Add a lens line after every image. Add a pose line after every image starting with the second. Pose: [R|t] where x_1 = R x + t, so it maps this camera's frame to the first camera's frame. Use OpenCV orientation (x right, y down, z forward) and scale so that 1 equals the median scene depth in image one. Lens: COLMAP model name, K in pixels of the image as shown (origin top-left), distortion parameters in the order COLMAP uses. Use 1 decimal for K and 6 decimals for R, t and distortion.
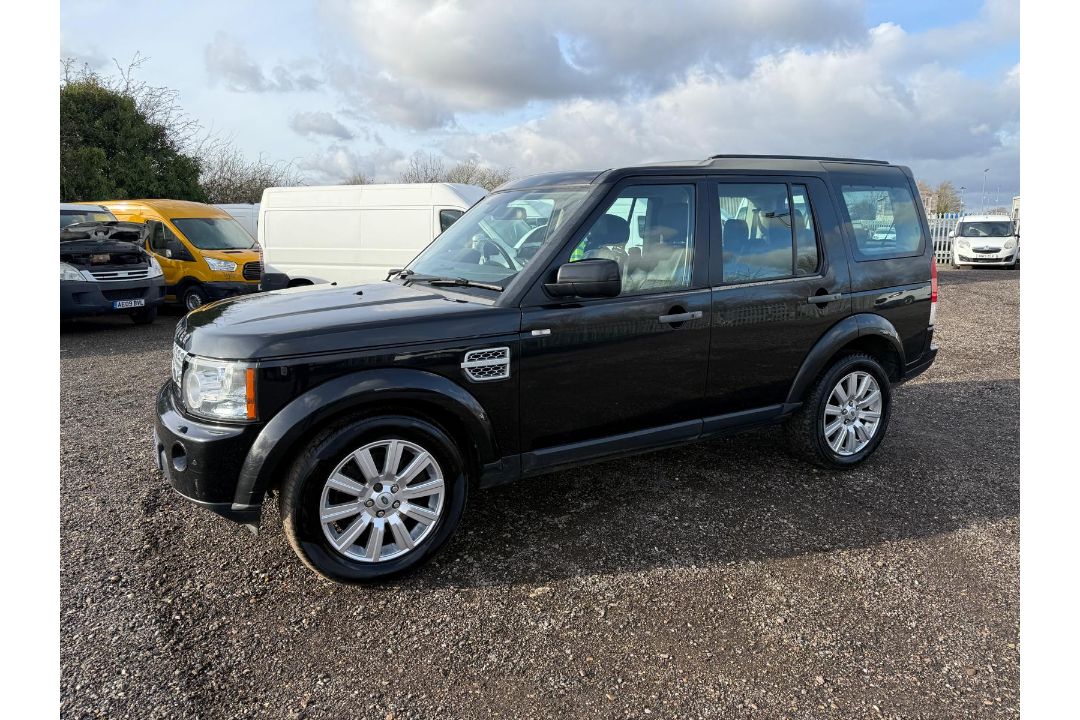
lens RADIAL K [[686.1, 0, 547.2], [0, 686.1, 372.2], [0, 0, 1]] dist [0.050764, -0.043845]
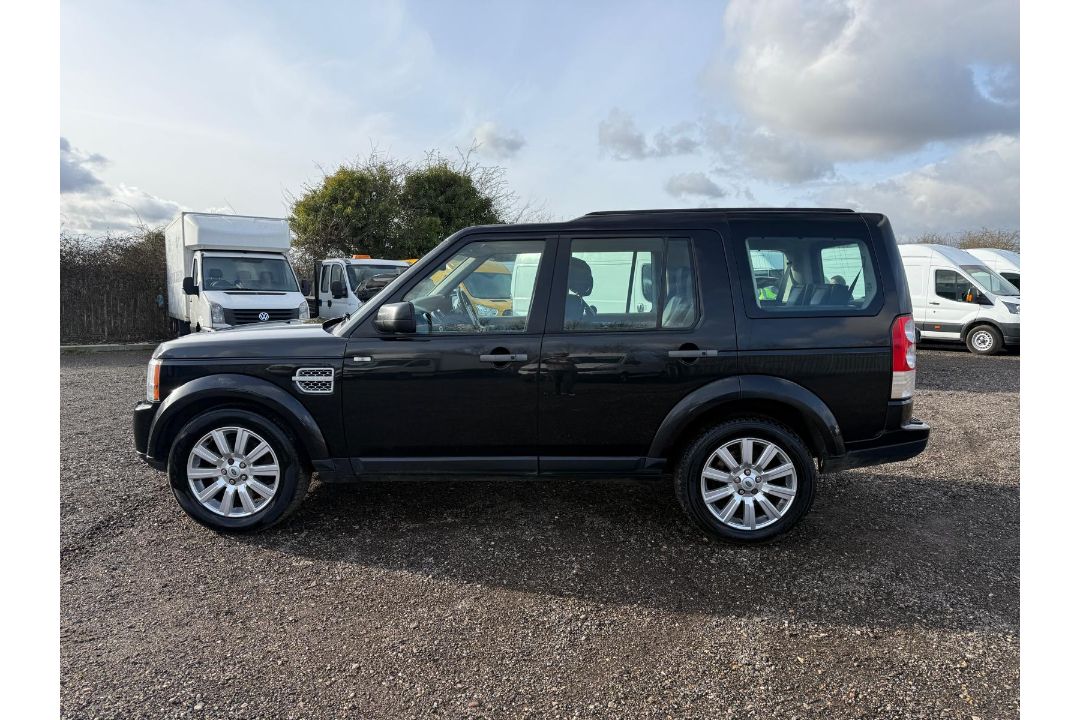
lens RADIAL K [[702.9, 0, 545.4], [0, 702.9, 383.9], [0, 0, 1]] dist [0.014200, -0.013422]
pose [[0.862881, 0.084845, -0.498235, 0.166700], [-0.116400, 0.992669, -0.032548, -0.002132], [0.491821, 0.086080, 0.866431, 0.014774]]
